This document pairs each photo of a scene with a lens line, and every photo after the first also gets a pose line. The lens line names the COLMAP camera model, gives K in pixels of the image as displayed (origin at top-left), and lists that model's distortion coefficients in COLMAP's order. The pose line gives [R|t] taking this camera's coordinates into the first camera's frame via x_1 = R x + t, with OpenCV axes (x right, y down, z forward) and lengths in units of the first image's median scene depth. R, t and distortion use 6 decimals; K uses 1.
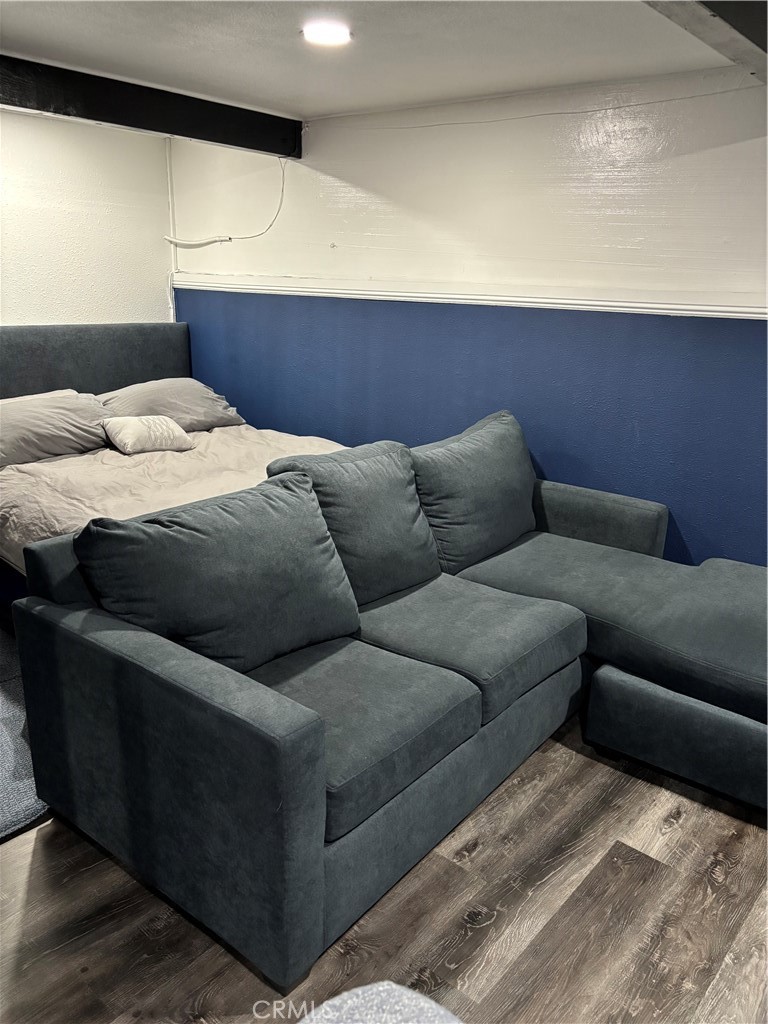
lens RADIAL K [[767.0, 0, 389.0], [0, 767.0, 513.2], [0, 0, 1]] dist [0.054888, -0.062071]
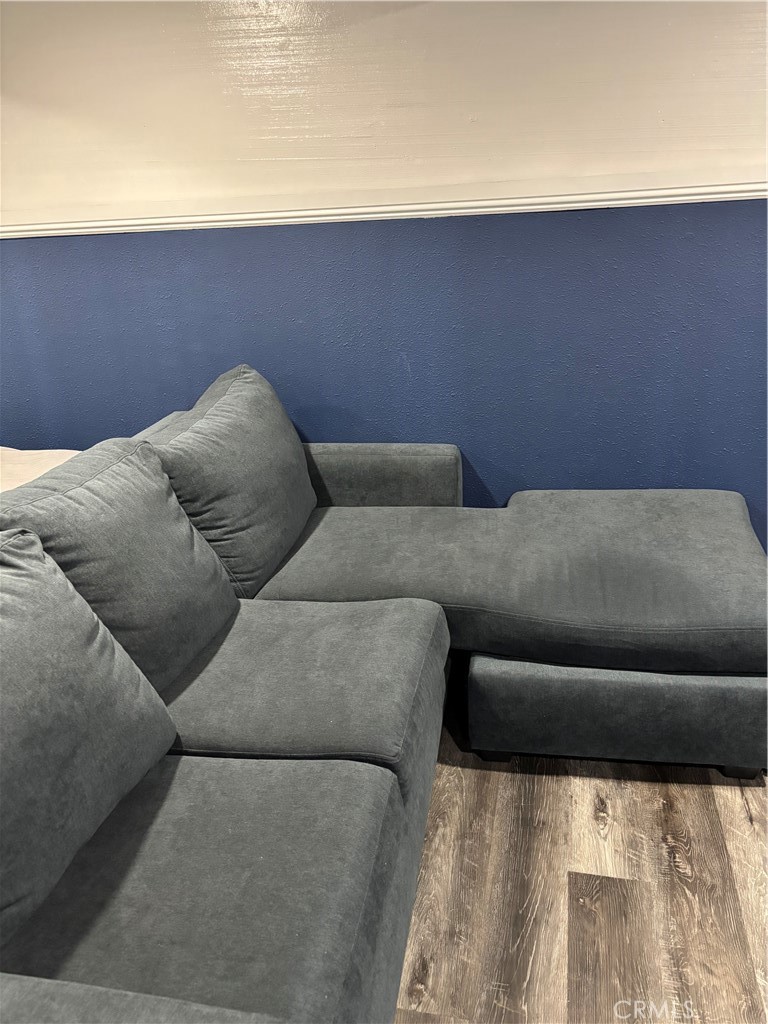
lens RADIAL K [[767.0, 0, 389.0], [0, 767.0, 513.2], [0, 0, 1]] dist [0.054888, -0.062071]
pose [[0.880236, -0.247260, 0.405027, -0.097044], [0.212853, 0.968571, 0.128703, -0.079273], [-0.424120, -0.027078, 0.905201, 0.315141]]
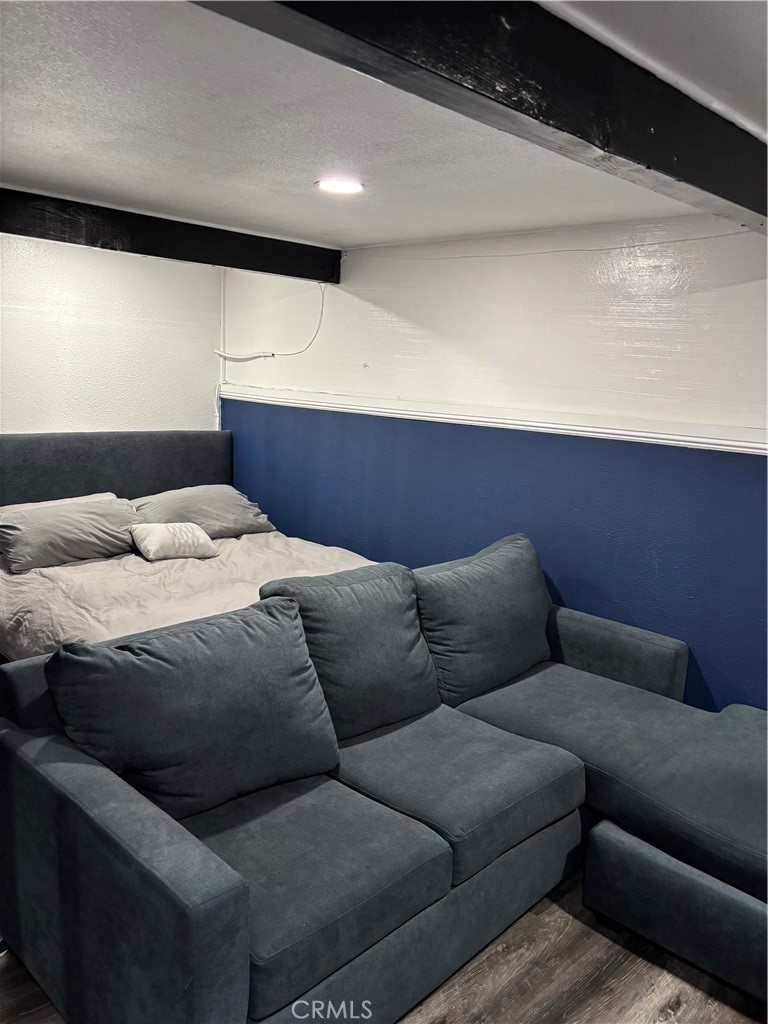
lens RADIAL K [[767.0, 0, 389.0], [0, 767.0, 513.2], [0, 0, 1]] dist [0.054888, -0.062071]
pose [[0.995127, 0.035416, -0.092016, 0.098848], [-0.046147, 0.992030, -0.117246, -0.049893], [0.087131, 0.120921, 0.988831, 0.017995]]
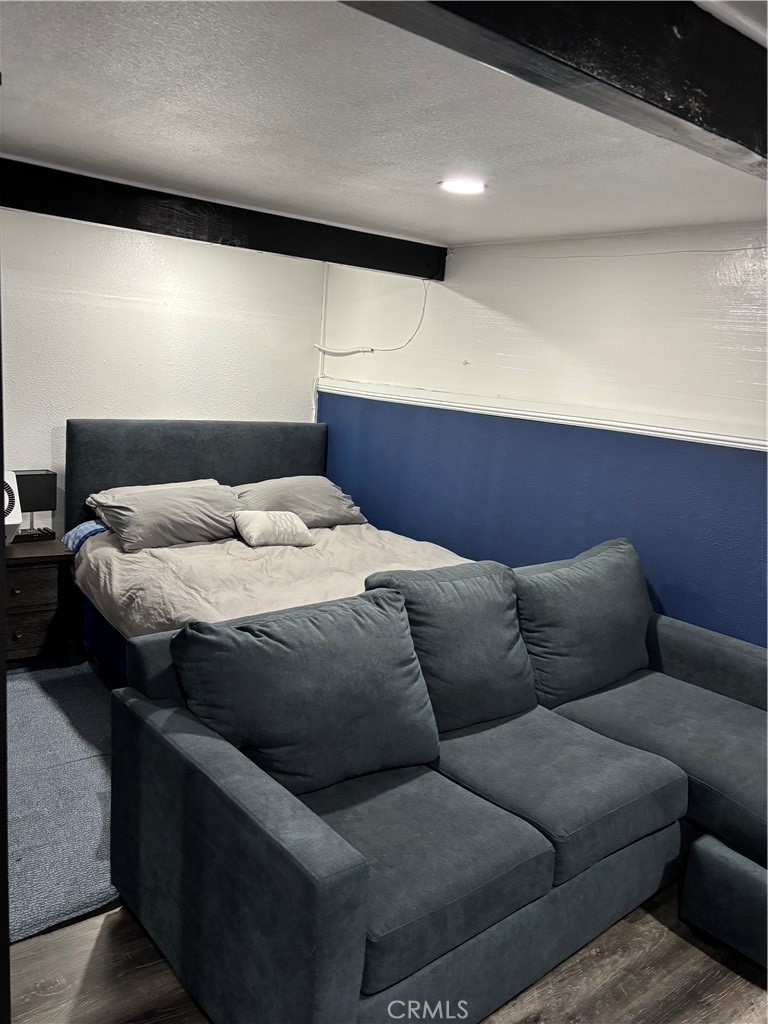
lens RADIAL K [[769.8, 0, 384.0], [0, 769.8, 512.0], [0, 0, 1]] dist [0.044397, -0.052146]
pose [[0.978413, 0.081034, -0.190107, 0.053493], [-0.102362, 0.989171, -0.105179, -0.045746], [0.179525, 0.122368, 0.976113, -0.005590]]
